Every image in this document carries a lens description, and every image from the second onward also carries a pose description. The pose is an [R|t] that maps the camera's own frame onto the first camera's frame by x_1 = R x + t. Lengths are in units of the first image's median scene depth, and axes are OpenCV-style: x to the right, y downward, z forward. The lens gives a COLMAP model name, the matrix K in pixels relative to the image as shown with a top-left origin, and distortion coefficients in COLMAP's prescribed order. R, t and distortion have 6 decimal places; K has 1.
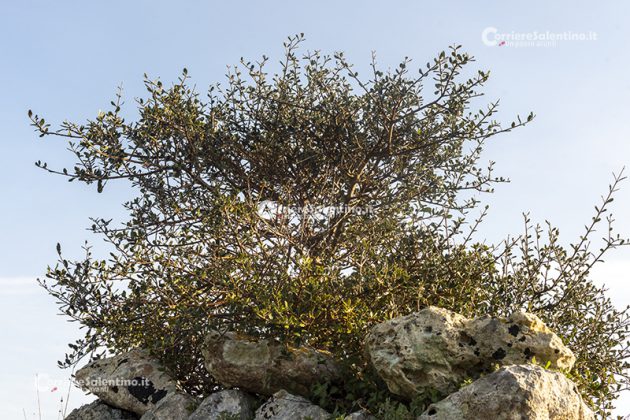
lens RADIAL K [[974.0, 0, 315.0], [0, 974.0, 210.0], [0, 0, 1]] dist [0.018174, -0.120338]
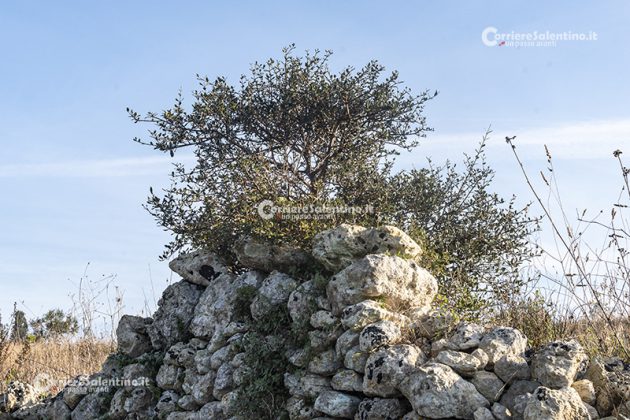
lens RADIAL K [[974.0, 0, 315.0], [0, 974.0, 210.0], [0, 0, 1]] dist [0.018174, -0.120338]
pose [[0.991864, -0.044005, -0.119454, 0.208815], [0.058812, 0.990612, 0.123408, -0.115269], [0.112902, -0.129429, 0.985140, -0.603148]]
